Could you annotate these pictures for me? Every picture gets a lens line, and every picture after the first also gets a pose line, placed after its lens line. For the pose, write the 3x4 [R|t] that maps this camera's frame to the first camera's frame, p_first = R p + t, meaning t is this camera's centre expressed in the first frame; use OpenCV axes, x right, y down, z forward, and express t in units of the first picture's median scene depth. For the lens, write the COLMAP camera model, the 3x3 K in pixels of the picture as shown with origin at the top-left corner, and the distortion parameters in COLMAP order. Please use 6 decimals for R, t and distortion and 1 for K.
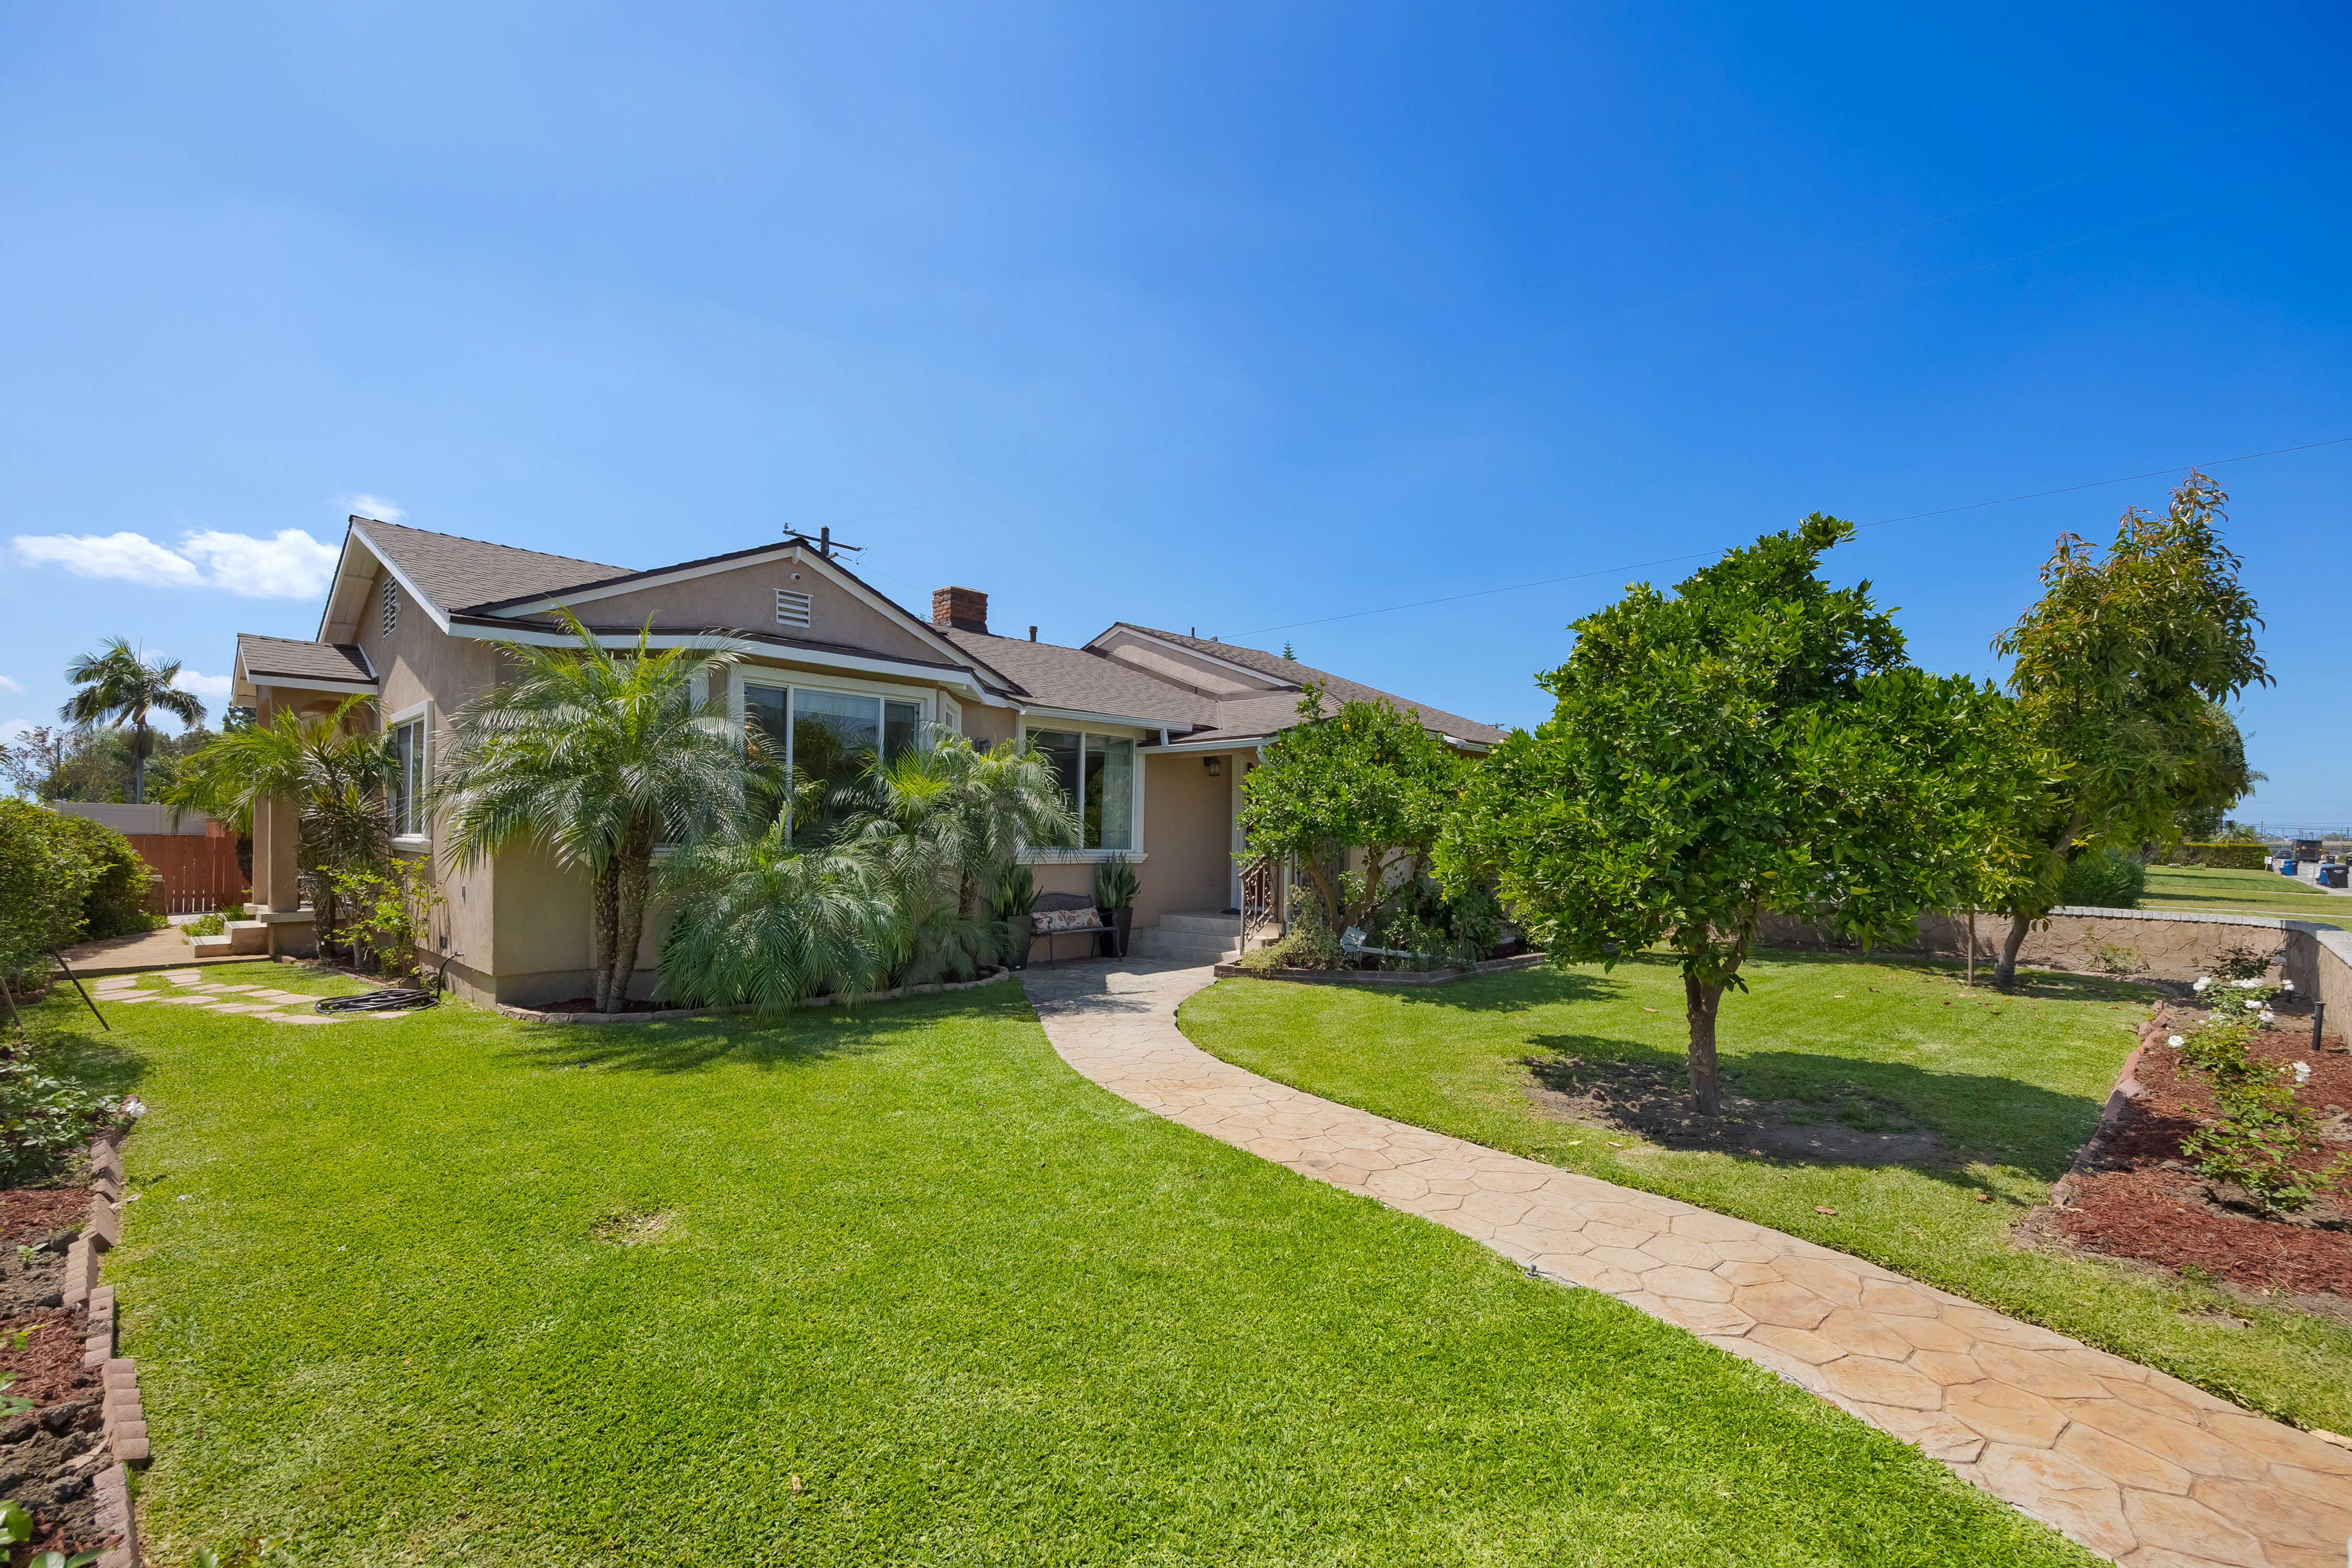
lens RADIAL K [[950.5, 0, 1163.5], [0, 950.5, 802.0], [0, 0, 1]] dist [0.003404, 0.000711]
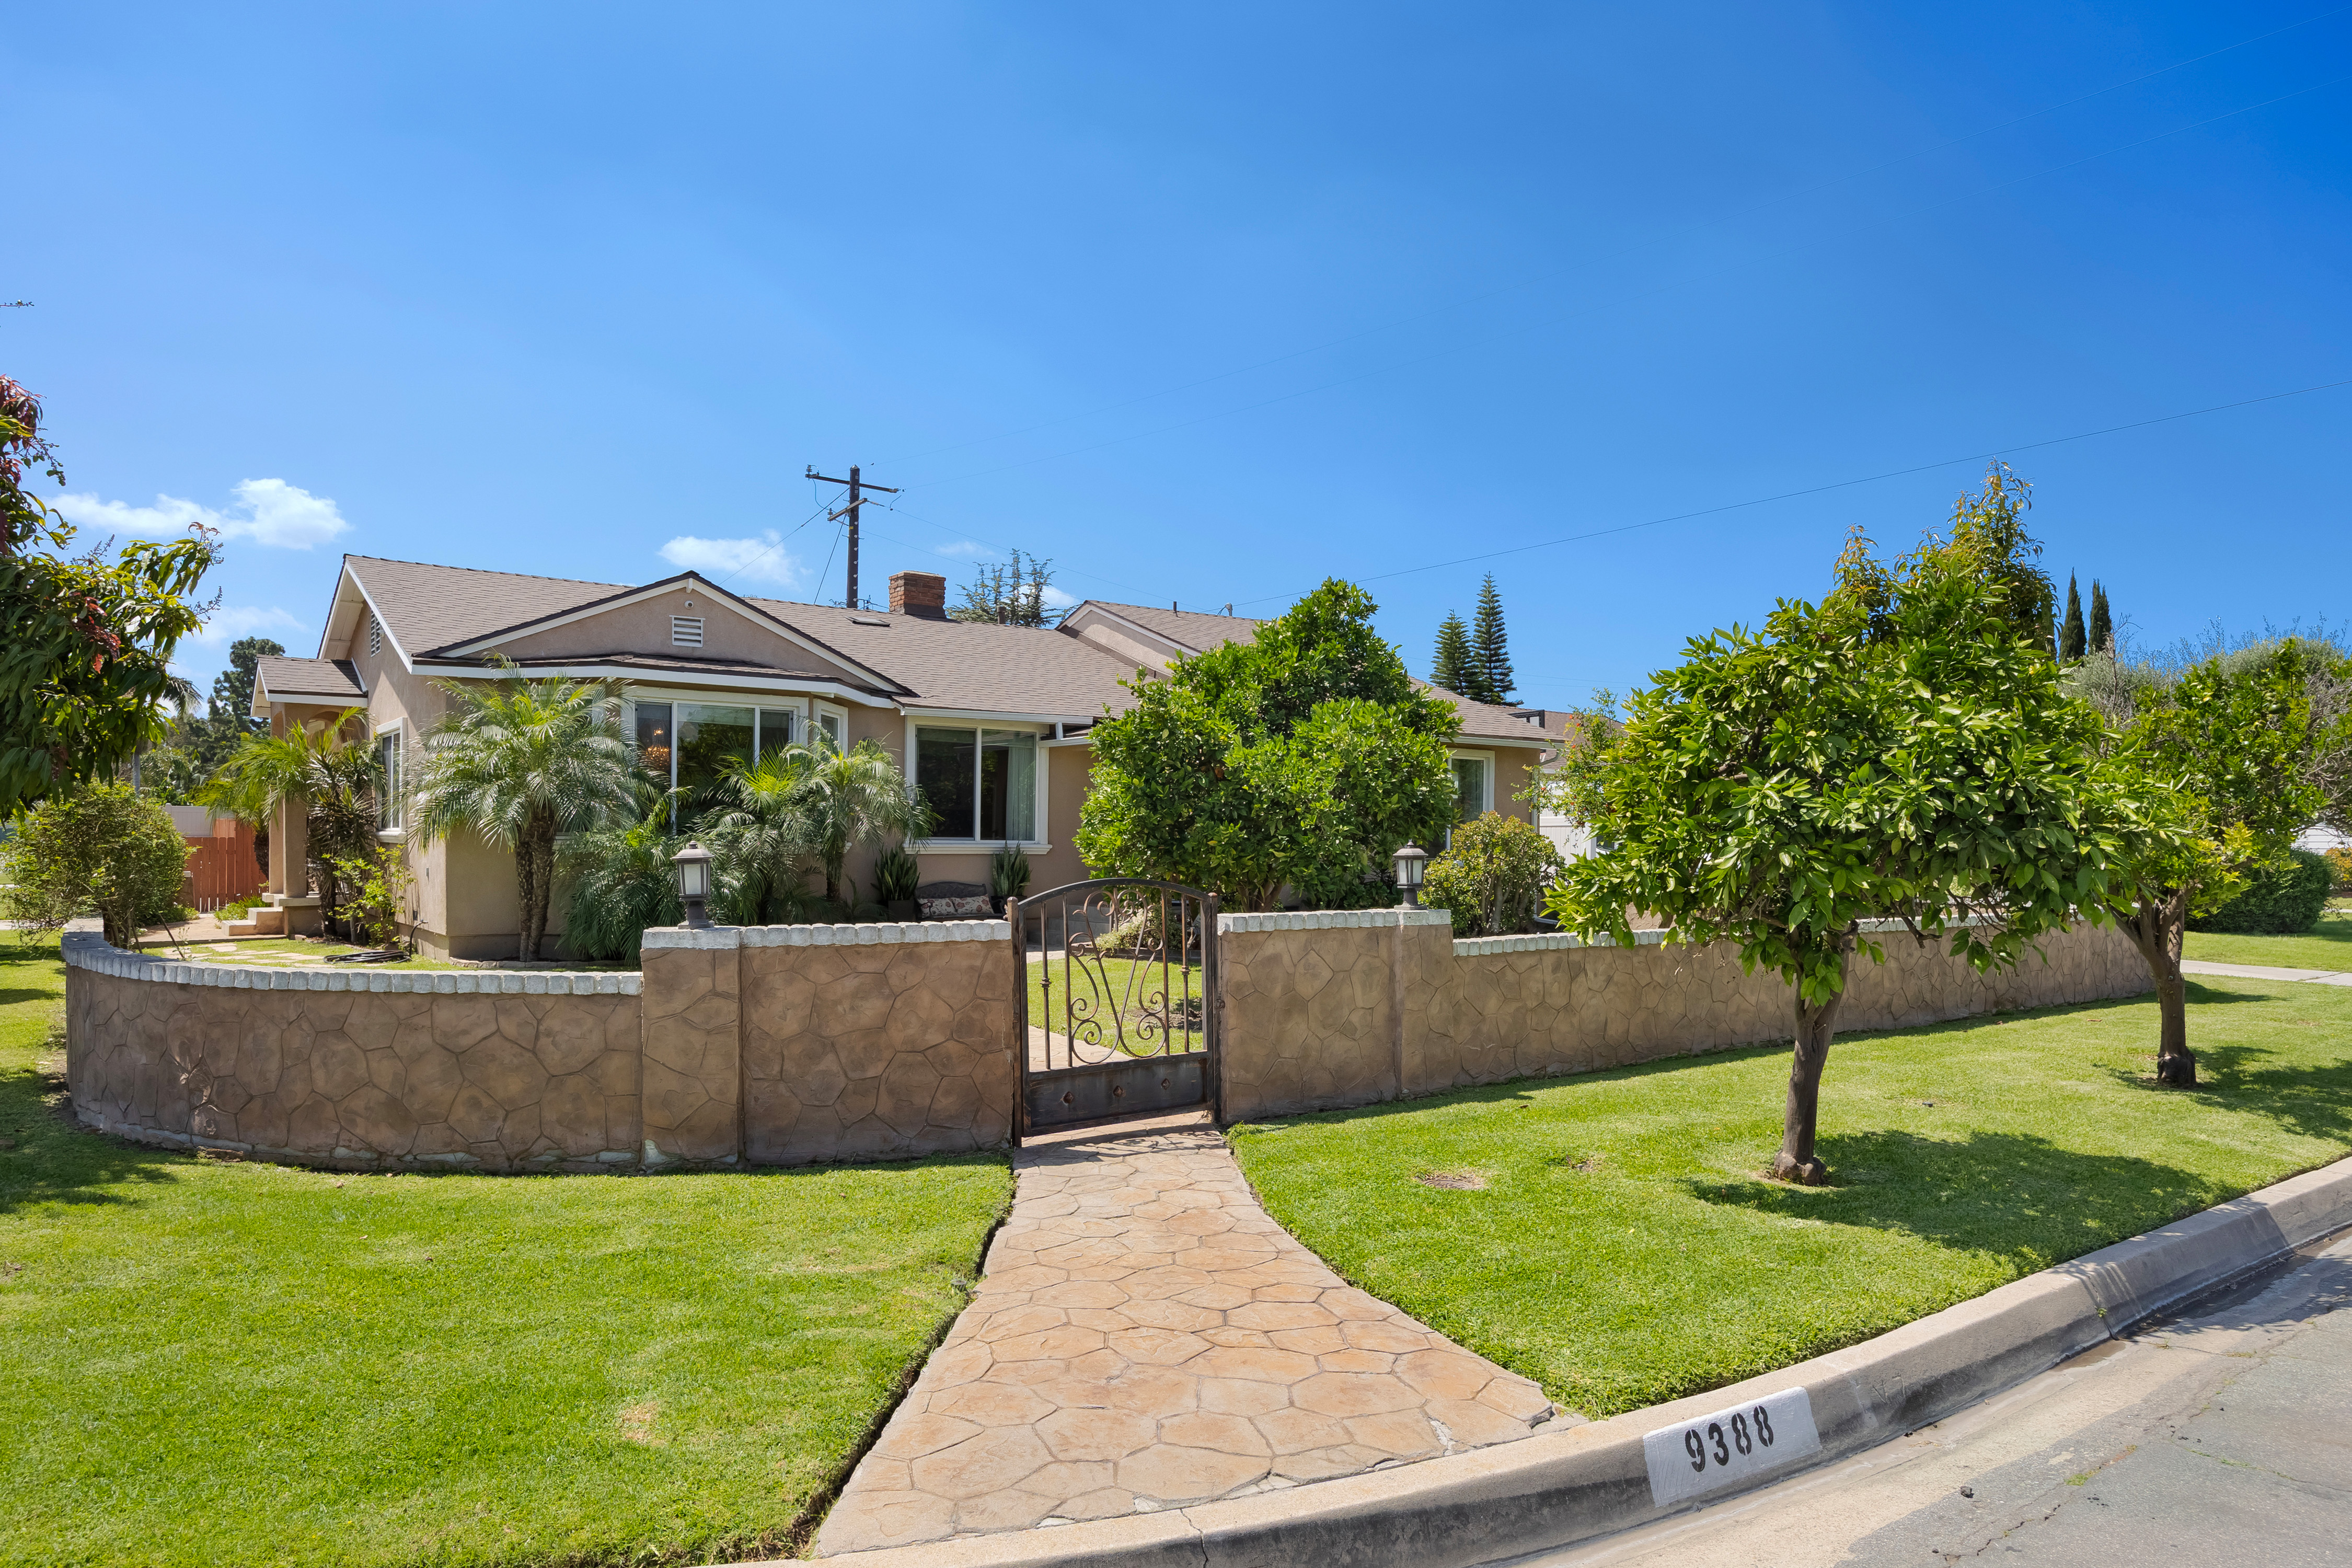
lens RADIAL K [[1314.9, 0, 1190.5], [0, 1314.9, 790.7], [0, 0, 1]] dist [-0.004726, -0.002525]
pose [[0.990822, -0.010019, -0.134804, 0.421752], [0.009994, 0.999950, -0.000865, -0.001589], [0.134806, -0.000490, 0.990872, -0.491828]]
